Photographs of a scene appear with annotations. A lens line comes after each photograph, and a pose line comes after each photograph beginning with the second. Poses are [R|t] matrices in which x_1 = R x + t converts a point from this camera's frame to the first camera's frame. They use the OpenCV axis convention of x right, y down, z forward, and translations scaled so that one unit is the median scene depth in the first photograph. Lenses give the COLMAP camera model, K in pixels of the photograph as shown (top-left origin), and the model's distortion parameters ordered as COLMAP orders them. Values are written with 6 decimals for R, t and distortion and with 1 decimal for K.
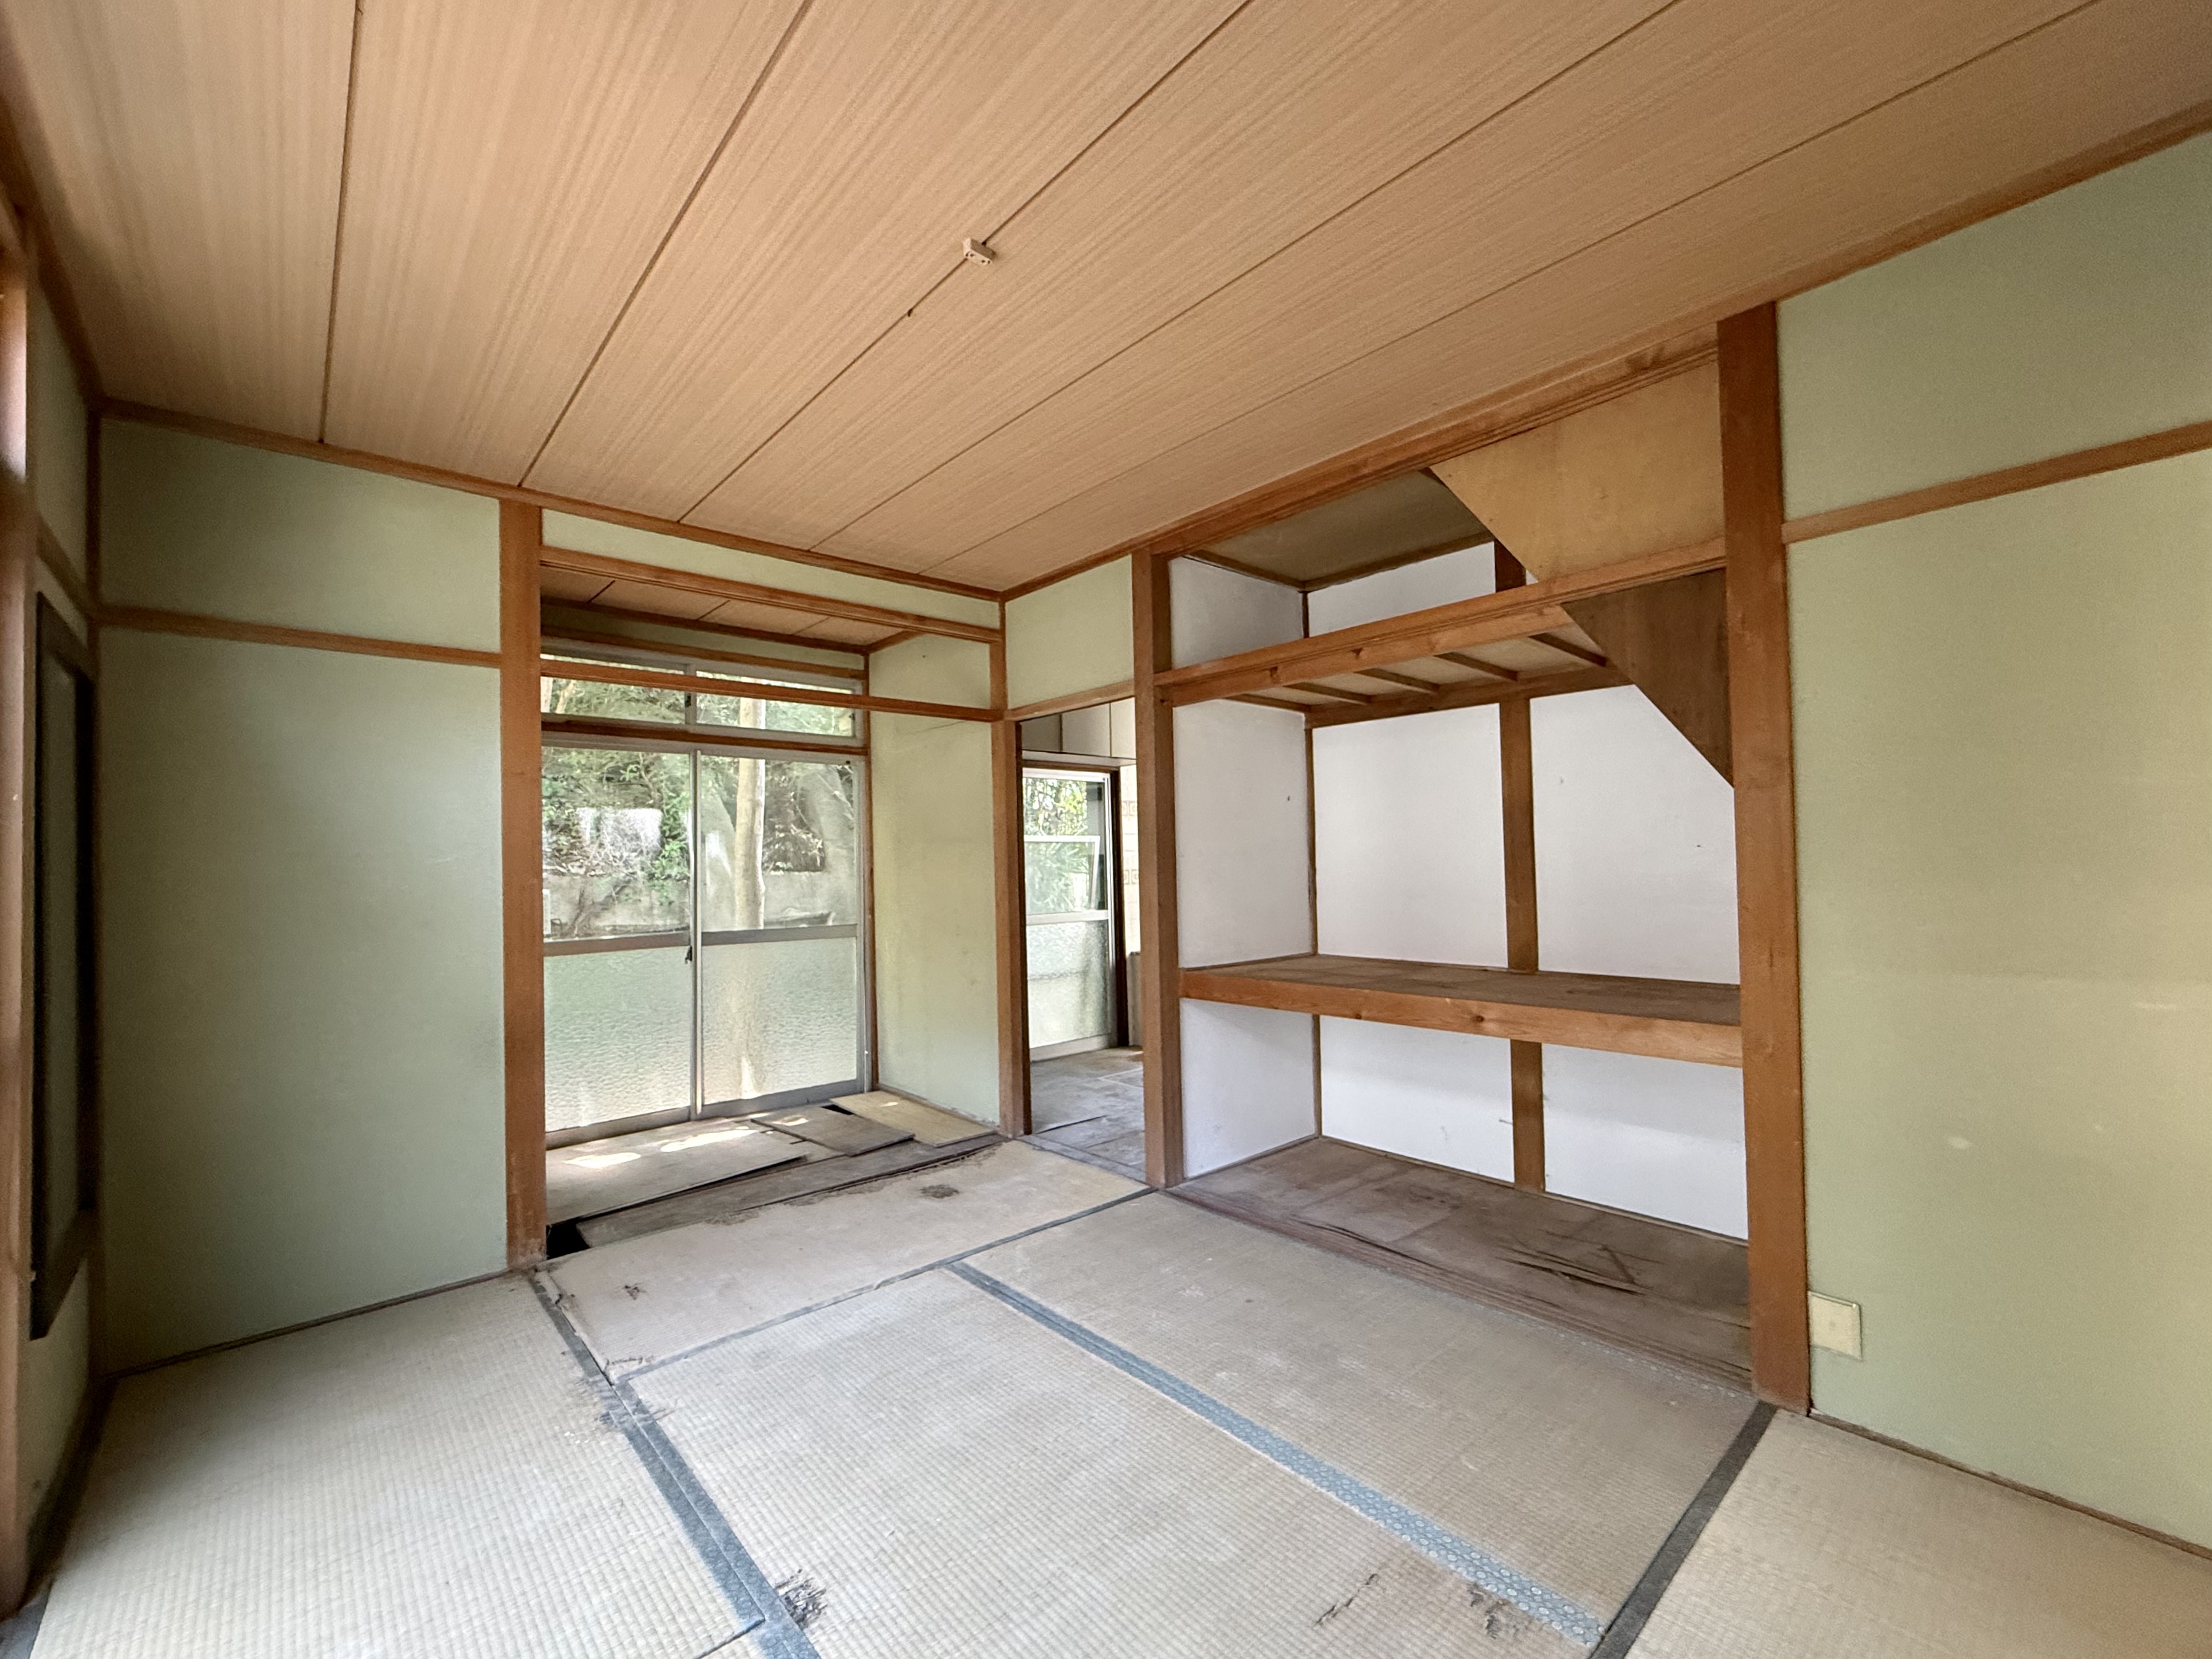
lens RADIAL K [[888.2, 0, 1107.0], [0, 888.2, 838.3], [0, 0, 1]] dist [-0.000941, -0.000034]
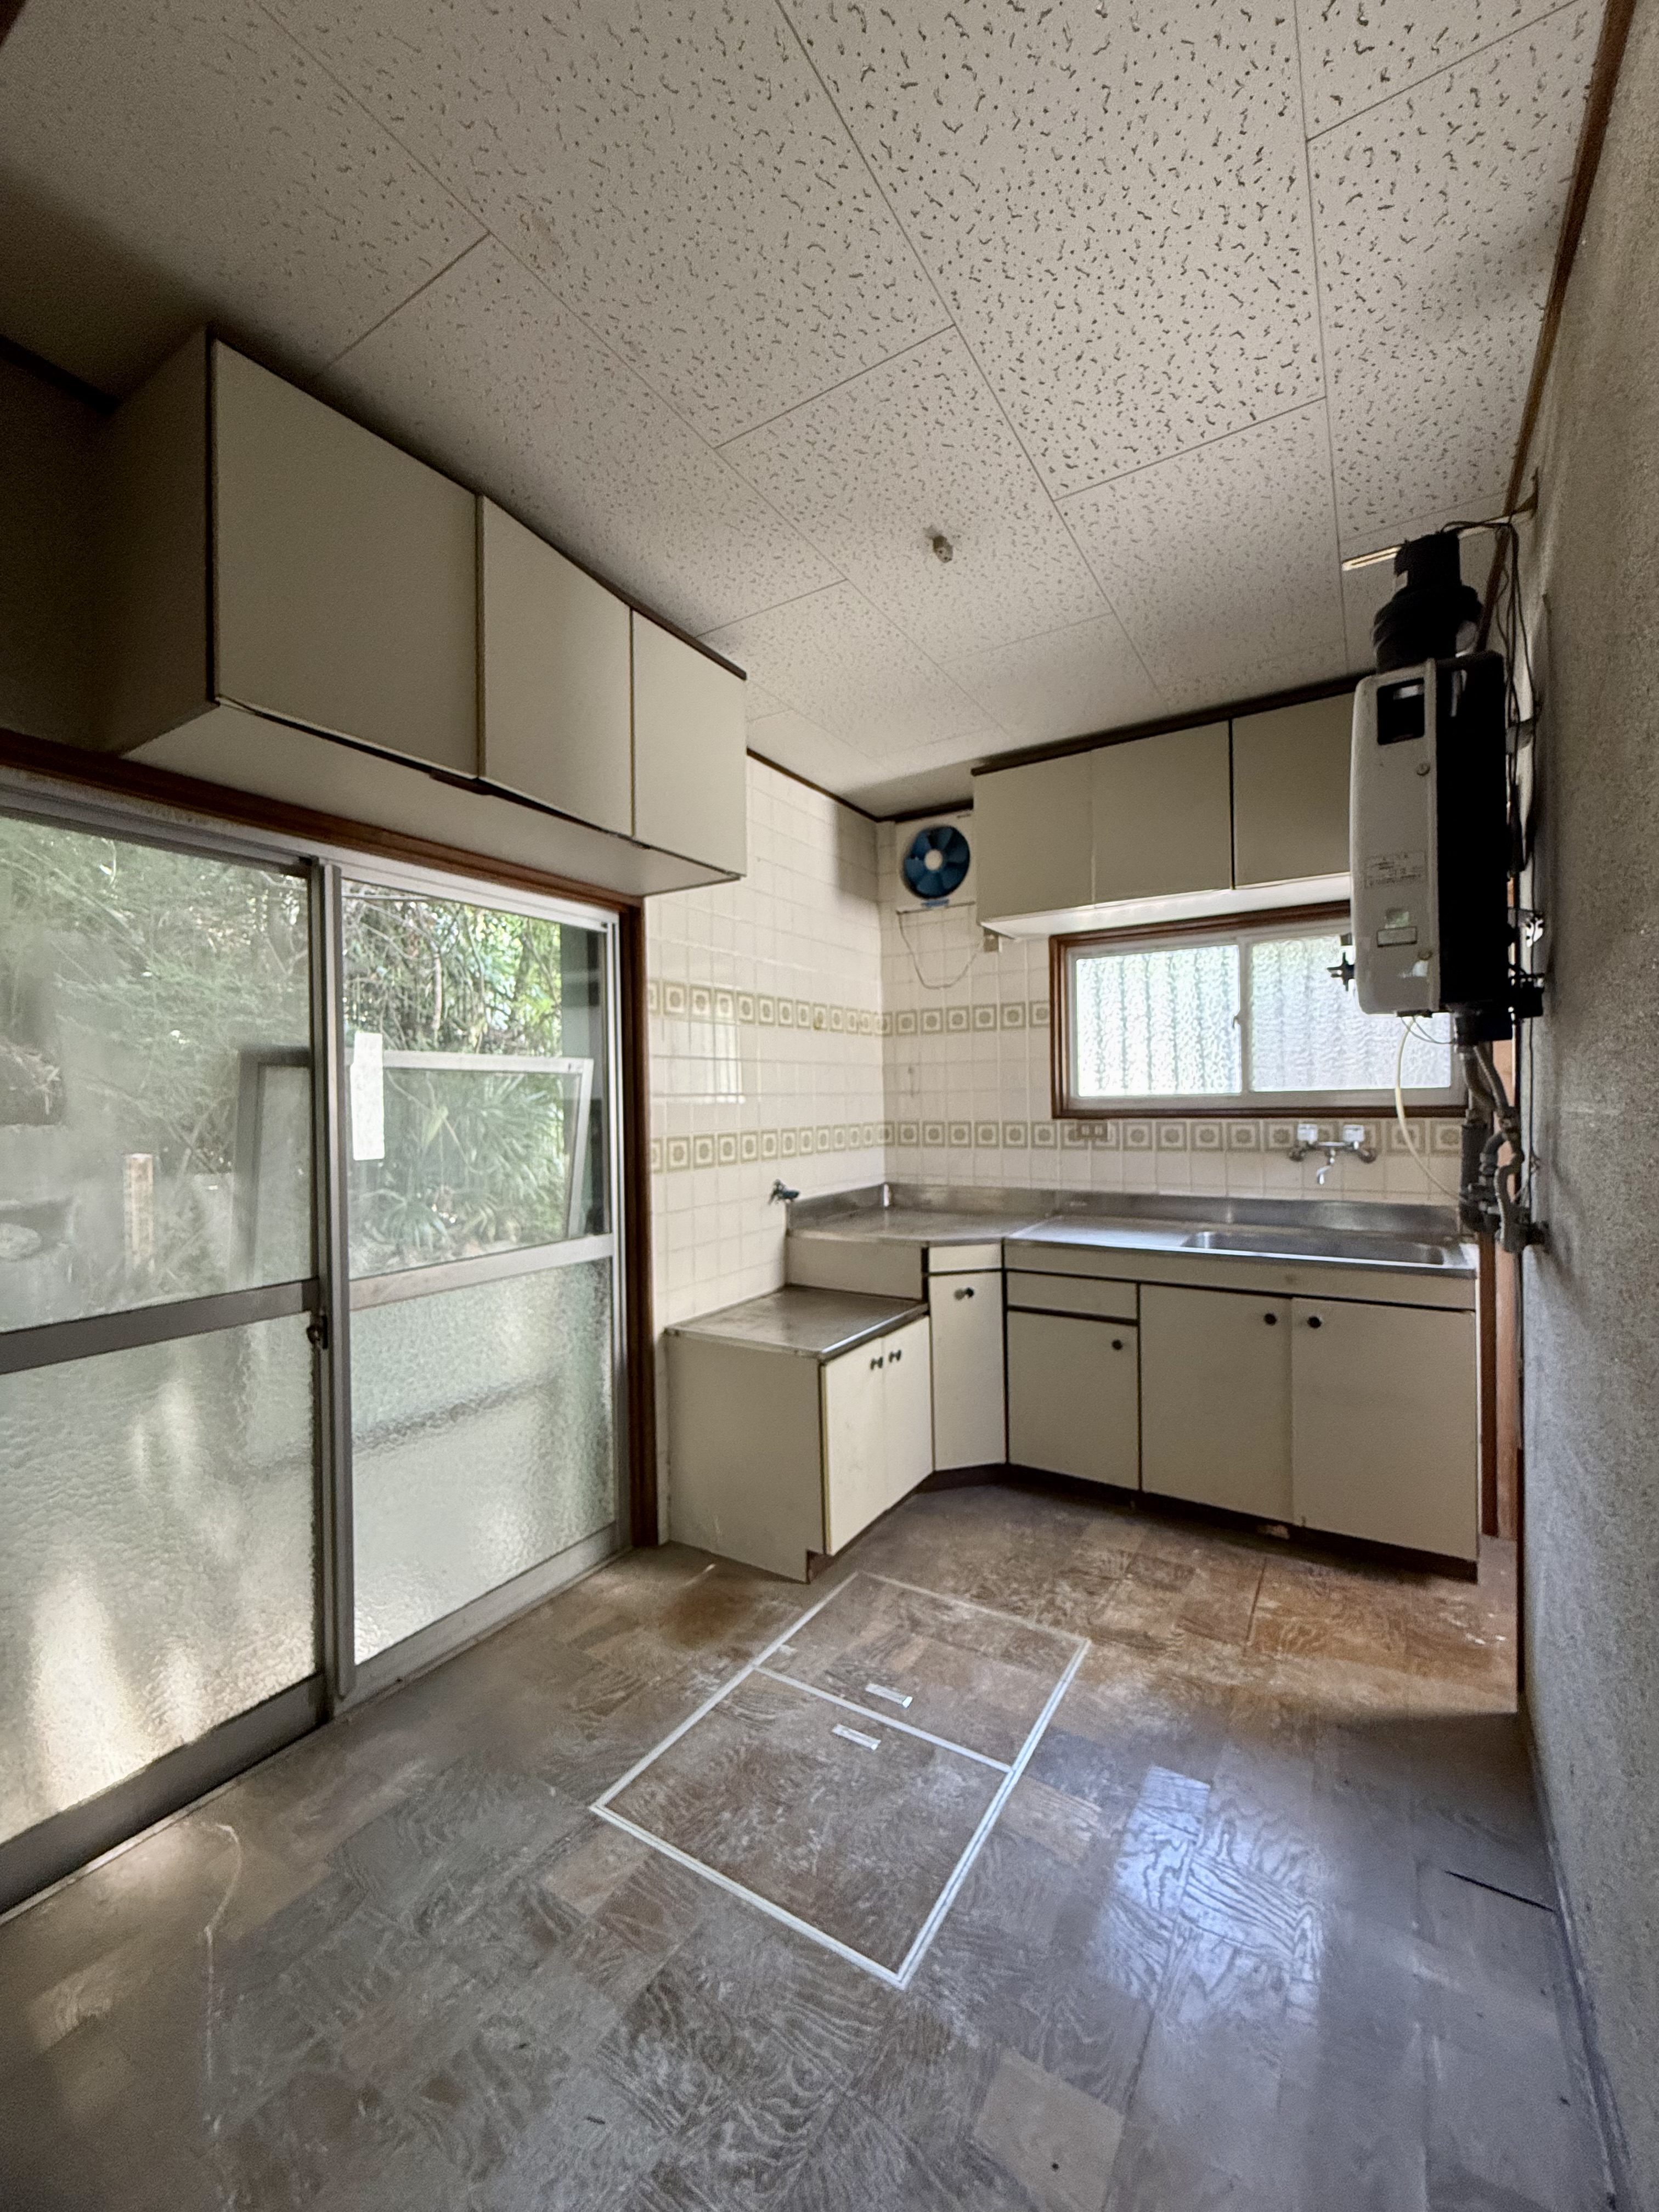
lens RADIAL K [[888.1, 0, 827.5], [0, 888.1, 1106.6], [0, 0, 1]] dist [-0.000941, -0.000034]
pose [[0.962841, 0.007164, 0.269974, -0.014417], [-0.014842, 0.999541, 0.026407, 0.007465], [-0.269661, -0.029432, 0.962505, 0.564924]]
